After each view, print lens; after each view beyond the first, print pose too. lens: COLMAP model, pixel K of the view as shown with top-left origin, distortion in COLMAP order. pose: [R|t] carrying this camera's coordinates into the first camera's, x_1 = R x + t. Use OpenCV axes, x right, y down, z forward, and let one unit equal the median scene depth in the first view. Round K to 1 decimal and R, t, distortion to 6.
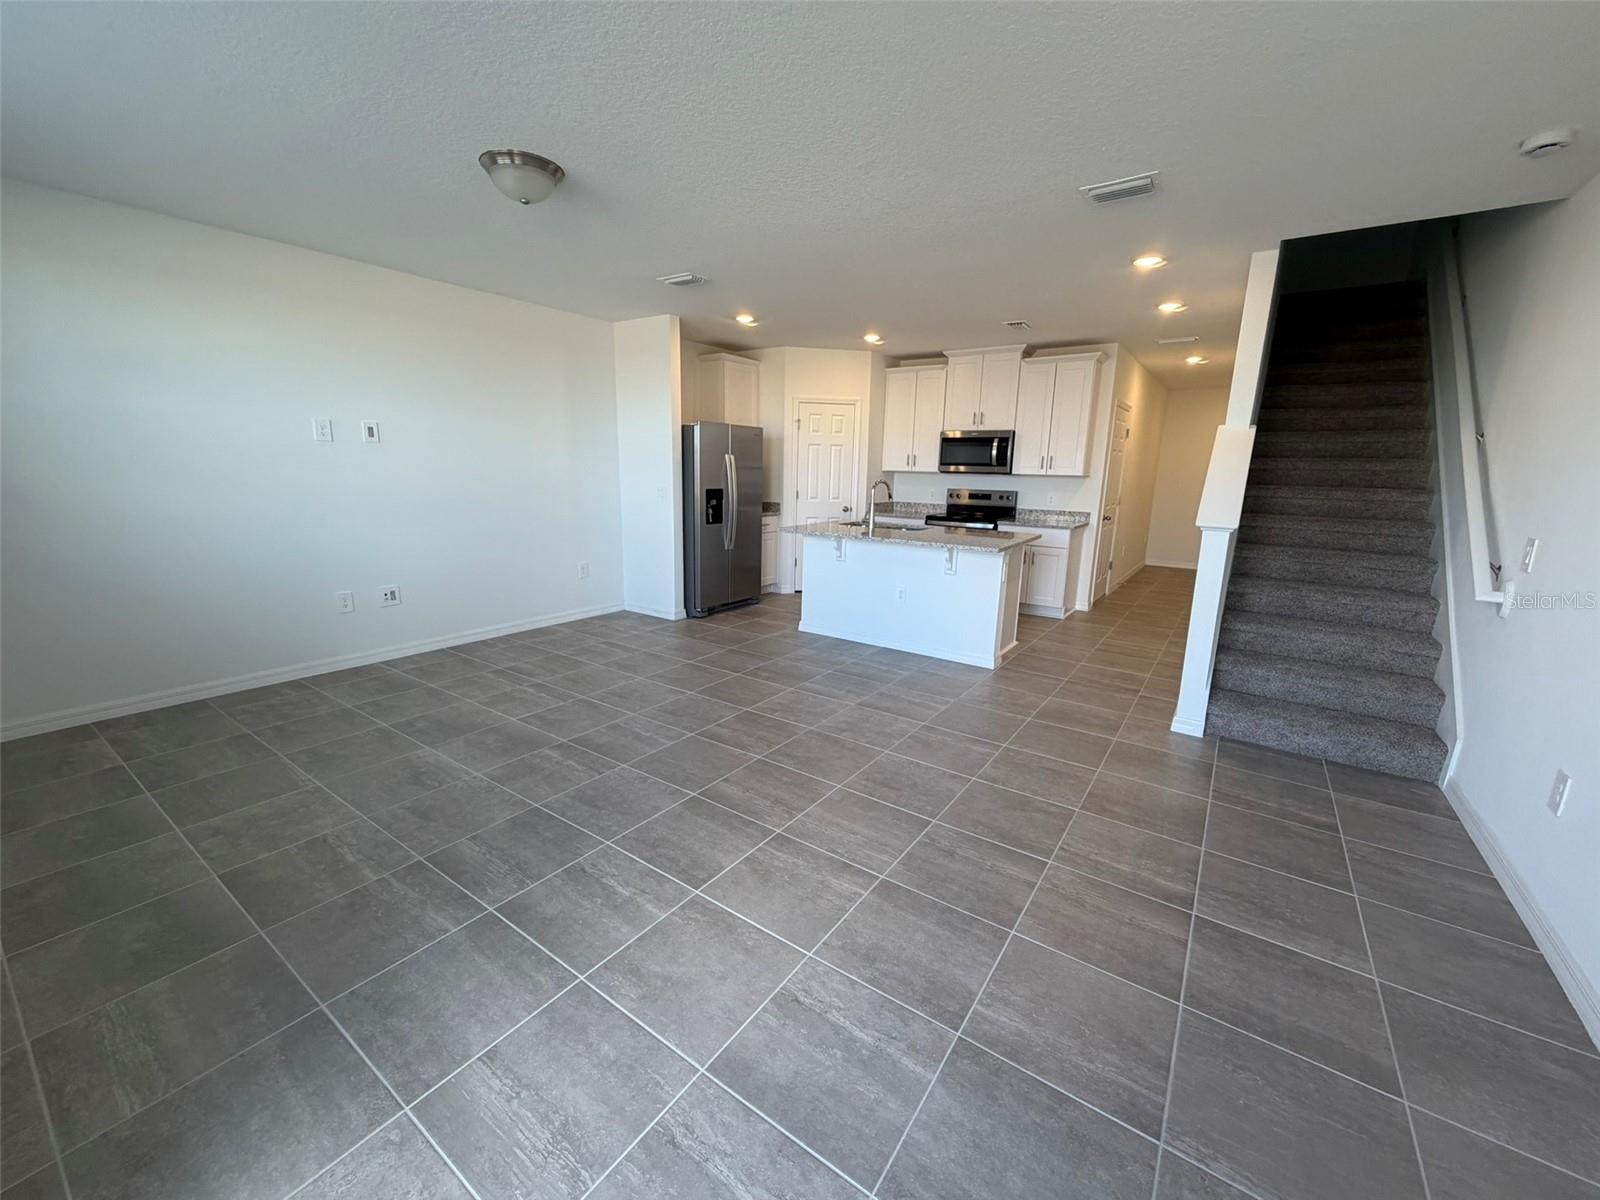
lens RADIAL K [[637.9, 0, 796.4], [0, 637.9, 600.8], [0, 0, 1]] dist [0.001040, -0.000415]
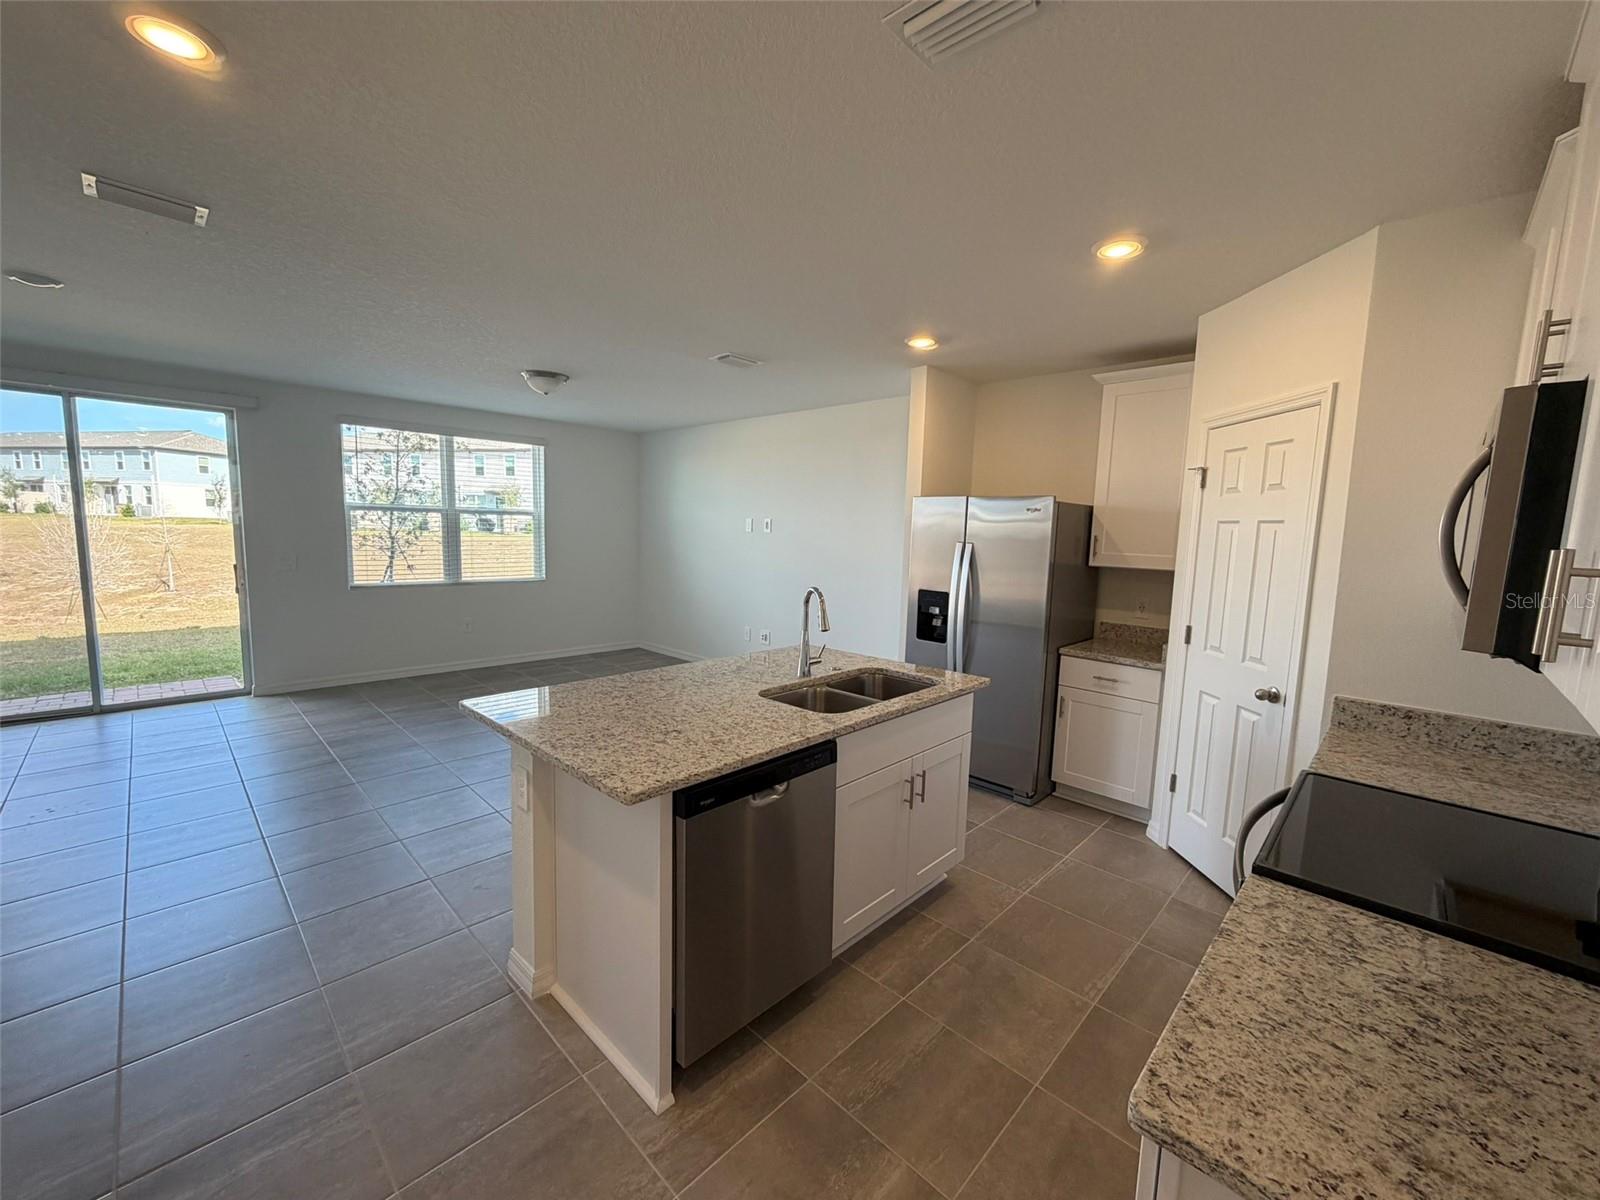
lens RADIAL K [[637.9, 0, 797.1], [0, 637.9, 596.9], [0, 0, 1]] dist [0.001040, -0.000415]
pose [[-0.161040, 0.080871, -0.983629, 0.744402], [-0.237023, 0.964301, 0.118087, -0.279857], [0.958064, 0.252160, -0.136123, 1.237951]]
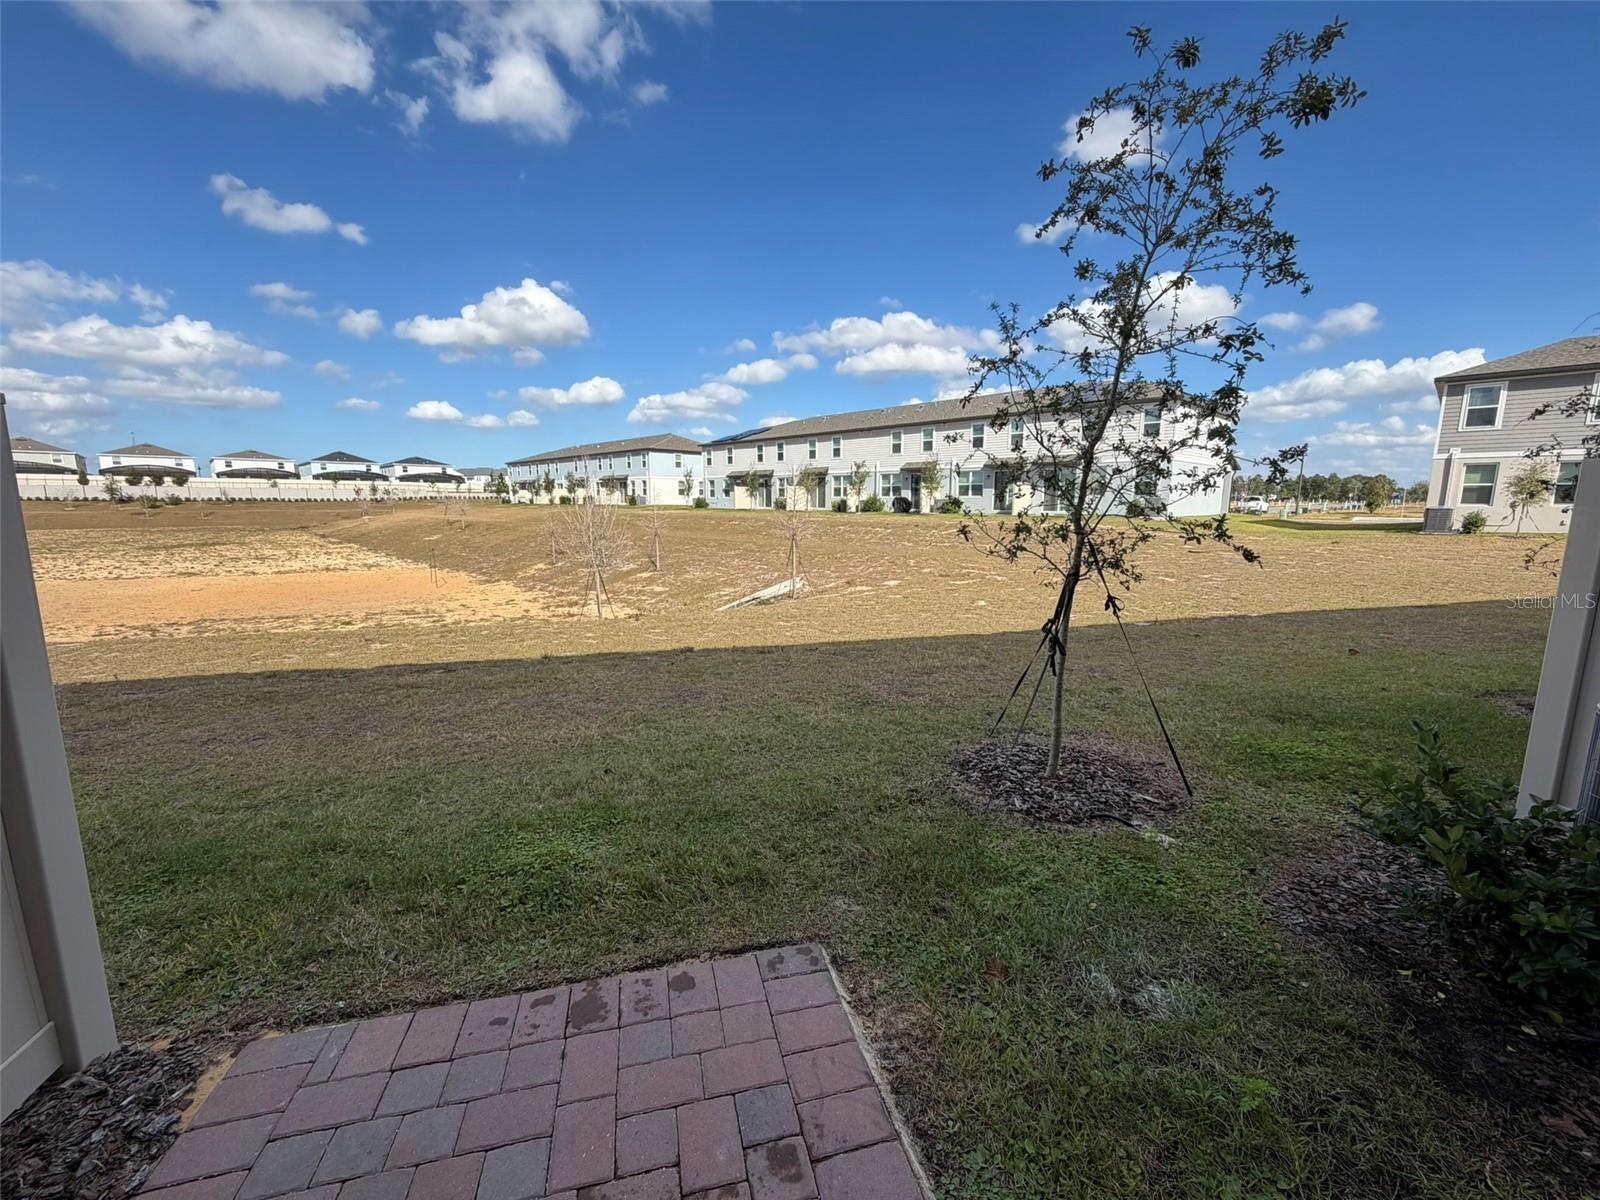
lens RADIAL K [[637.9, 0, 798.8], [0, 637.9, 586.4], [0, 0, 1]] dist [0.001040, -0.000415]
pose [[-0.656098, 0.079197, -0.750509, 0.639881], [-0.173186, 0.952138, 0.251874, -0.249112], [0.734535, 0.295232, -0.610980, 1.093238]]
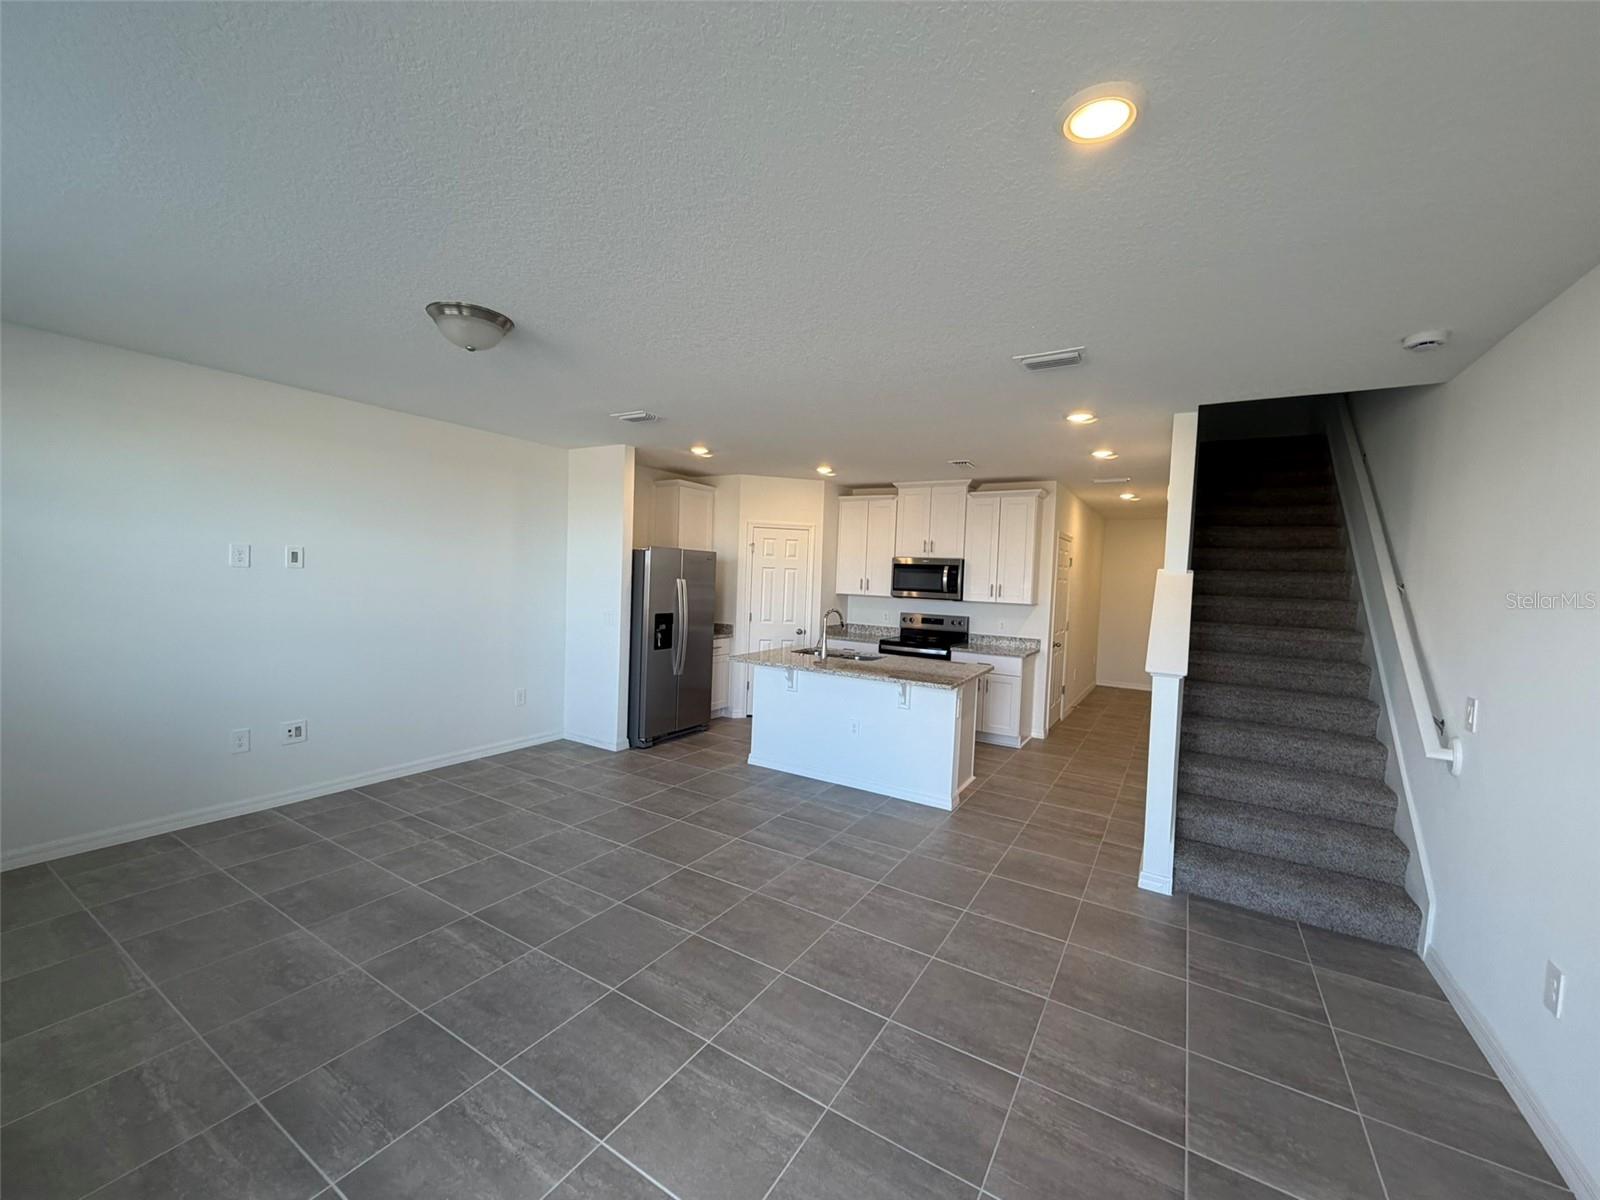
lens RADIAL K [[637.9, 0, 796.0], [0, 637.9, 600.7], [0, 0, 1]] dist [0.001040, -0.000415]
pose [[0.997935, 0.014128, 0.062661, 0.015138], [-0.003617, 0.986324, -0.164777, -0.045233], [-0.064132, 0.164210, 0.984338, 0.030396]]
